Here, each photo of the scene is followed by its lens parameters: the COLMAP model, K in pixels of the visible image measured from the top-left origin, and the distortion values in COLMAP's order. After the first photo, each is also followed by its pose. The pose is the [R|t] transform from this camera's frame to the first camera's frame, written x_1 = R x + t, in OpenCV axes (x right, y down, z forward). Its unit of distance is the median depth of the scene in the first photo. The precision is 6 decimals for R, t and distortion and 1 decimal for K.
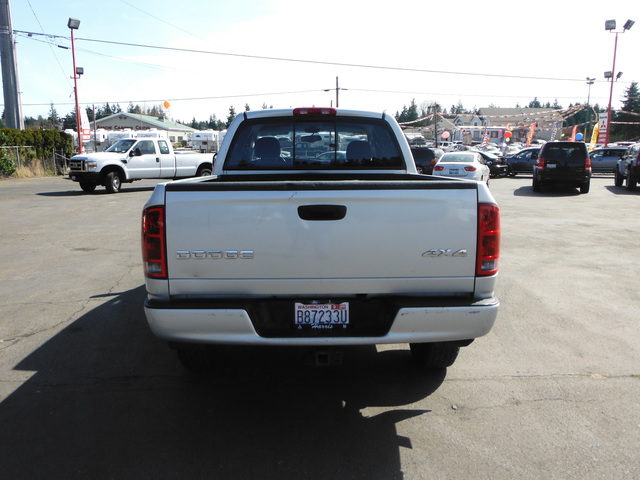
lens RADIAL K [[533.2, 0, 315.4], [0, 533.2, 239.6], [0, 0, 1]] dist [0.005194, 0.028277]
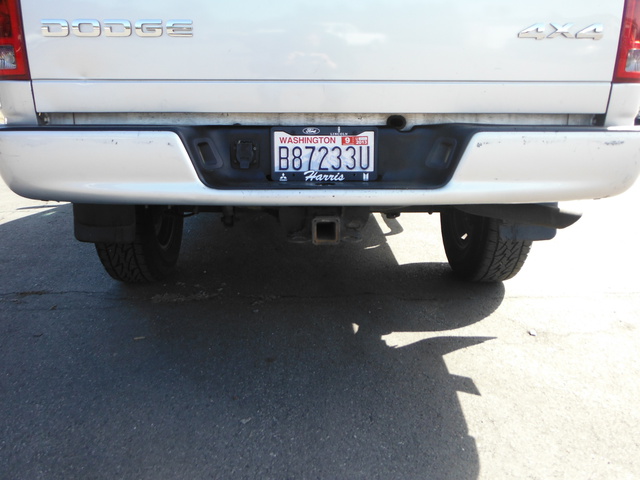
lens RADIAL K [[533.2, 0, 321.5], [0, 533.2, 239.5], [0, 0, 1]] dist [0.005194, 0.028277]
pose [[0.999725, 0.005532, 0.022782, -0.001895], [-0.007292, 0.996933, 0.077916, 0.161052], [-0.022281, -0.078061, 0.996700, 0.397438]]
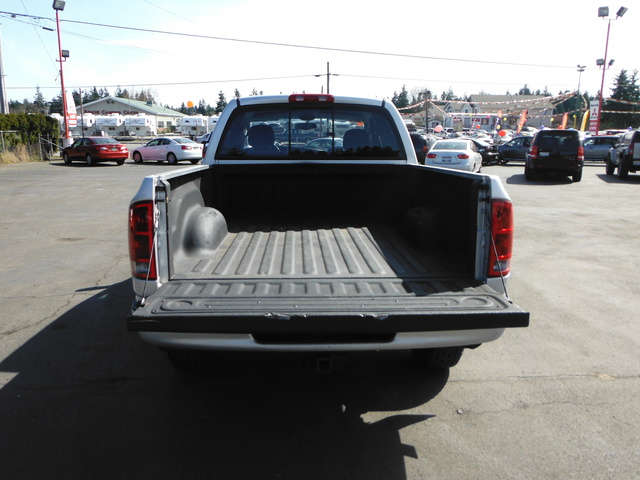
lens RADIAL K [[533.2, 0, 315.9], [0, 533.2, 239.7], [0, 0, 1]] dist [0.005194, 0.028277]
pose [[0.999809, 0.001680, 0.019487, -0.016125], [-0.002171, 0.999680, 0.025197, -0.017308], [-0.019438, -0.025235, 0.999493, 0.060077]]
